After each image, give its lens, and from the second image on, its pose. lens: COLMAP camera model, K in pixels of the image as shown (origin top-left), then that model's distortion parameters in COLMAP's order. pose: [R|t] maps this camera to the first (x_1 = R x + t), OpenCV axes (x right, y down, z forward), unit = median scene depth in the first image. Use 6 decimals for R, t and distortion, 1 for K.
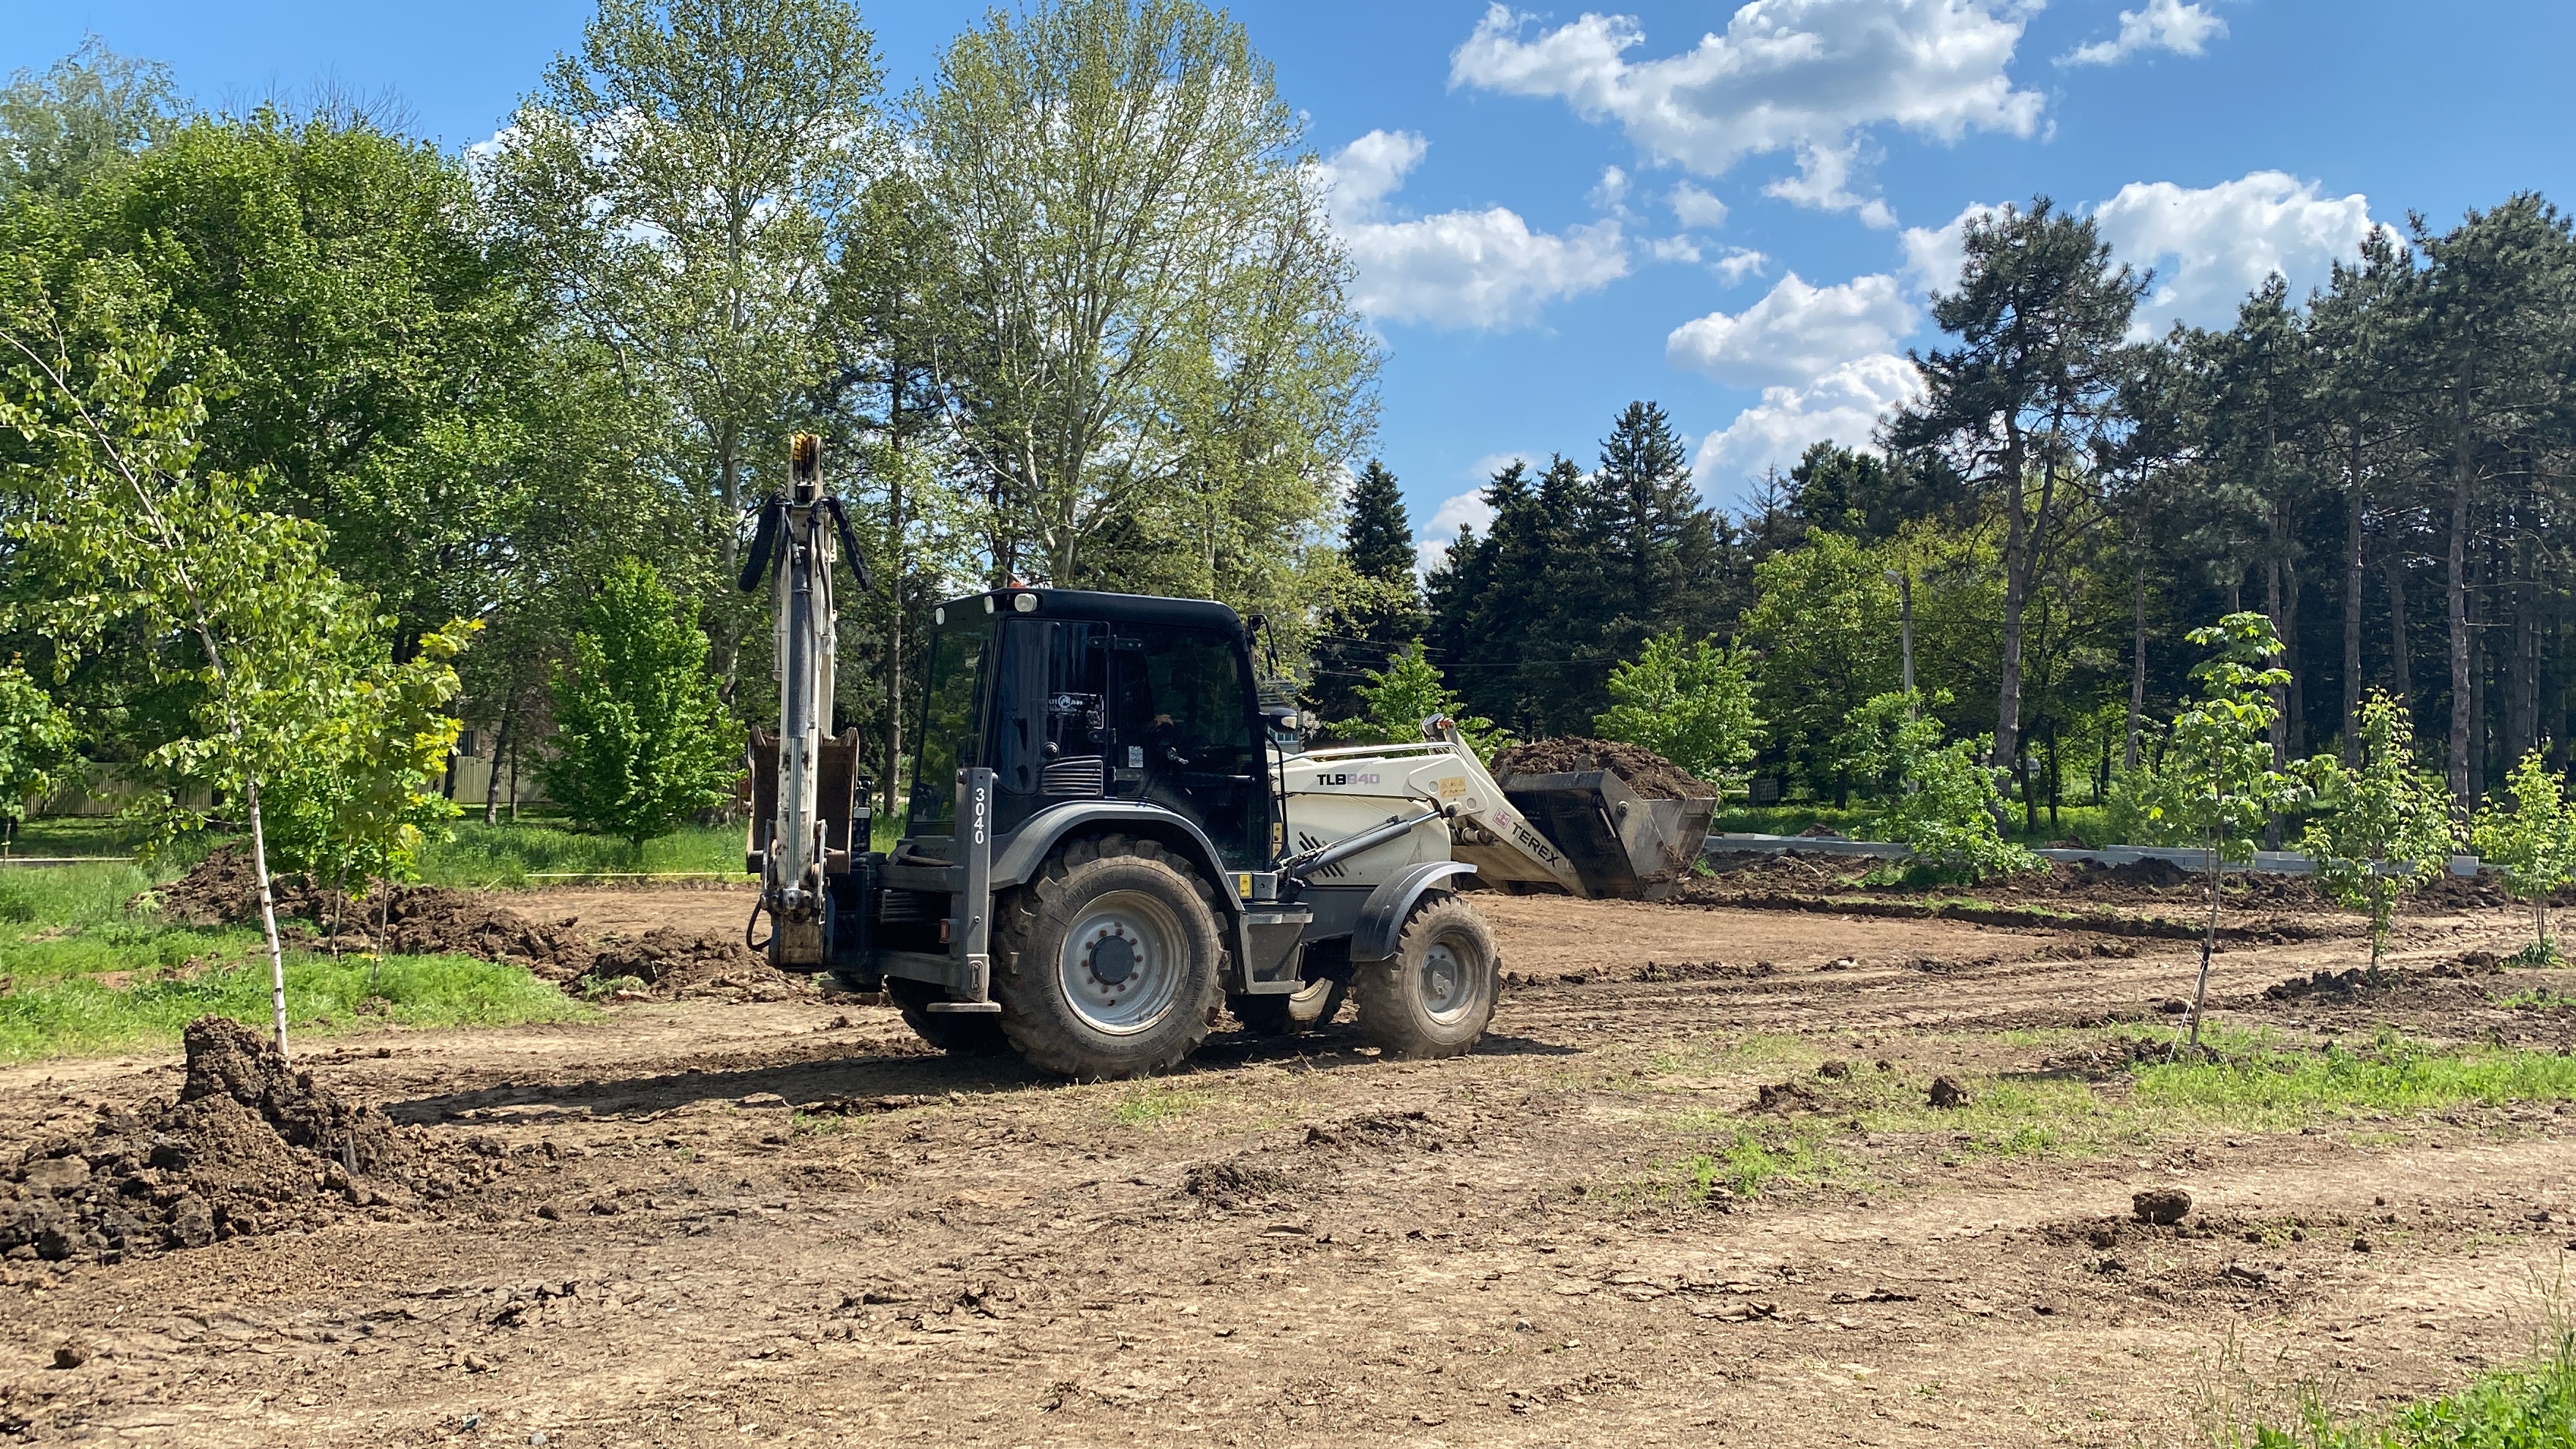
lens RADIAL K [[2429.7, 0, 1287.5], [0, 2429.7, 722.7], [0, 0, 1]] dist [0.016118, 0.000000]
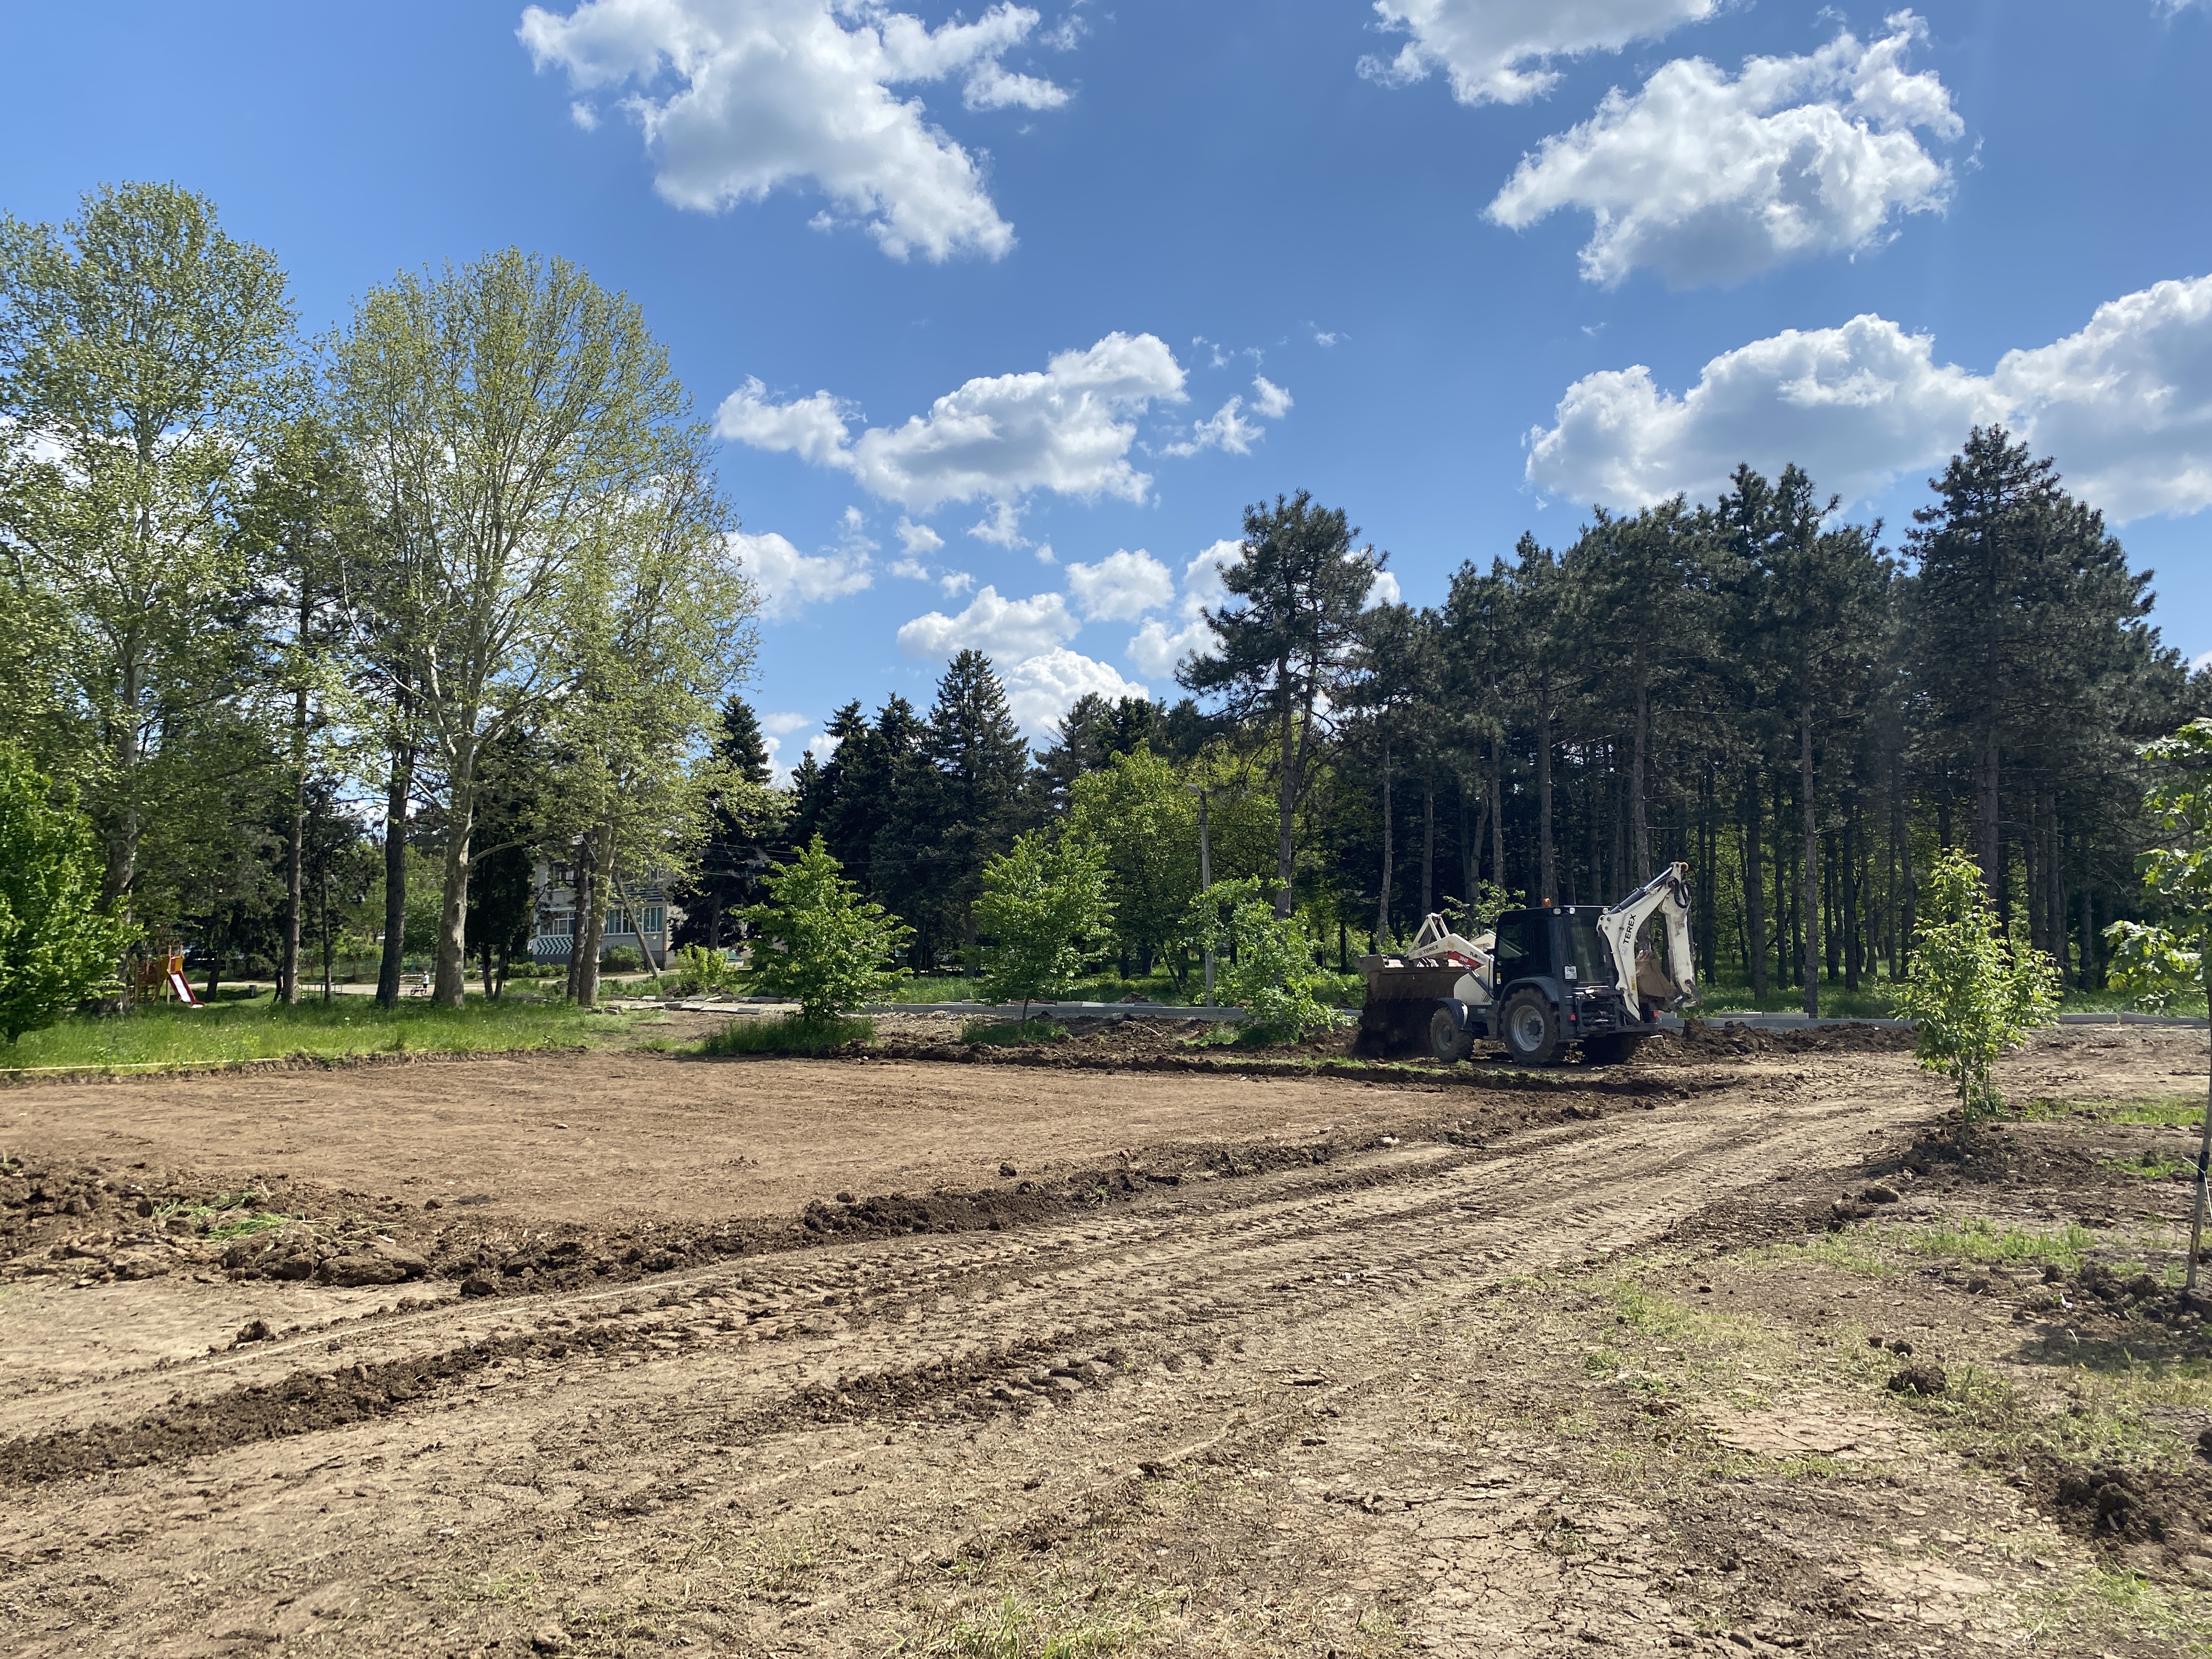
lens RADIAL K [[1674.0, 0, 1110.1], [0, 1674.0, 838.2], [0, 0, 1]] dist [-0.012933, -0.010932]
pose [[0.955087, 0.007624, 0.296228, -0.037802], [0.007479, 0.998730, -0.049816, 0.005722], [-0.296232, 0.049794, 0.953817, 0.192831]]
